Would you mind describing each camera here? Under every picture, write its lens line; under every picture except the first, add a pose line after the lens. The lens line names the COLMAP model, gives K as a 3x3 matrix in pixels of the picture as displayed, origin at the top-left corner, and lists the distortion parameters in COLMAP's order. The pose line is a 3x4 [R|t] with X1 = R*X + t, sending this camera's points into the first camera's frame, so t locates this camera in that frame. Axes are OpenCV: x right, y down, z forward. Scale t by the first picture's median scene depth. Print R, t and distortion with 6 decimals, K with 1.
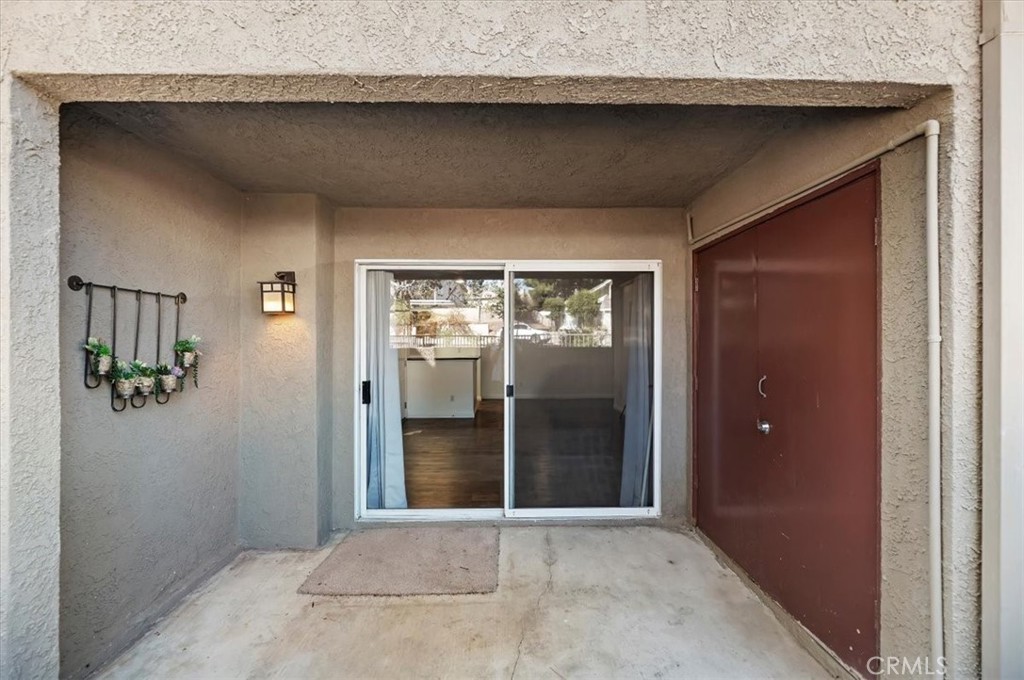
lens RADIAL K [[413.8, 0, 517.1], [0, 413.8, 341.7], [0, 0, 1]] dist [-0.002000, -0.000434]
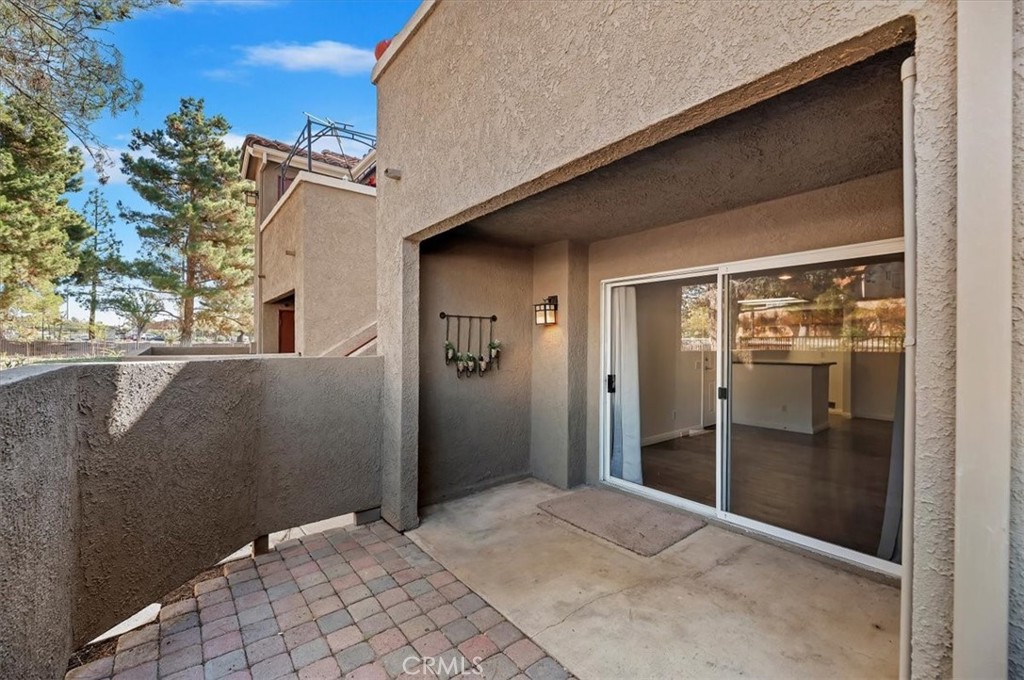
lens RADIAL K [[413.8, 0, 517.1], [0, 413.8, 341.7], [0, 0, 1]] dist [-0.002000, -0.000434]
pose [[0.624644, 0.000493, -0.780910, 0.559392], [-0.005357, 0.999979, -0.003653, -0.000304], [0.780892, 0.006465, 0.624633, -0.024509]]
